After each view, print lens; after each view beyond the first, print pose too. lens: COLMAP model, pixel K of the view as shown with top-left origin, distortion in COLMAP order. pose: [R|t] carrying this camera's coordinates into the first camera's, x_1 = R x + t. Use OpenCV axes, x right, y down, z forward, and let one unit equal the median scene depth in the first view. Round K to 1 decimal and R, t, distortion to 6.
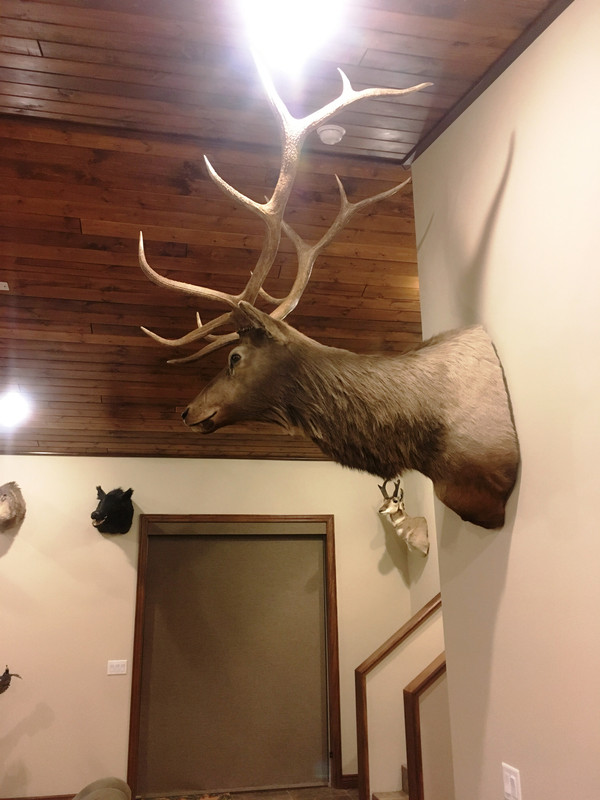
lens RADIAL K [[679.4, 0, 298.5], [0, 679.4, 402.7], [0, 0, 1]] dist [0.065213, -0.084009]
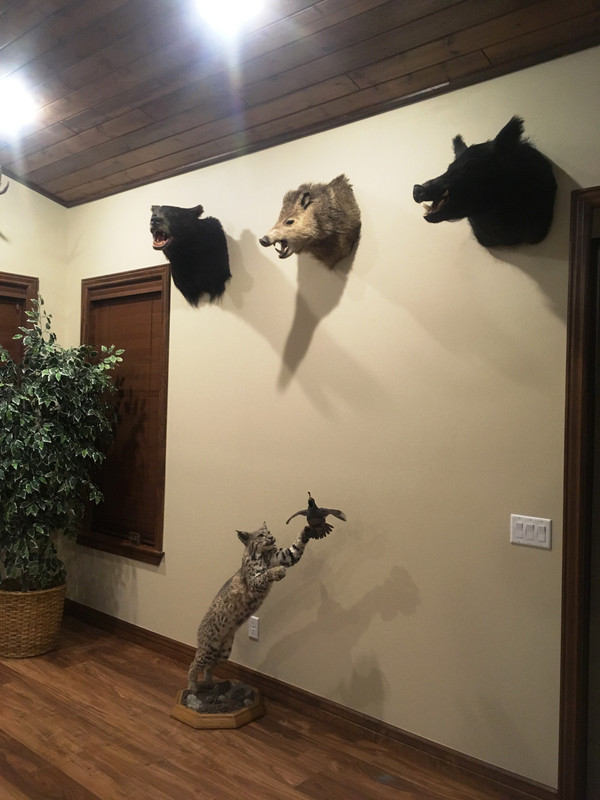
lens RADIAL K [[679.4, 0, 298.5], [0, 679.4, 402.7], [0, 0, 1]] dist [0.065213, -0.084009]
pose [[0.622722, 0.031535, -0.781807, -0.006730], [0.160966, 0.972652, 0.167445, 0.197897], [0.765707, -0.230116, 0.600616, 0.616345]]
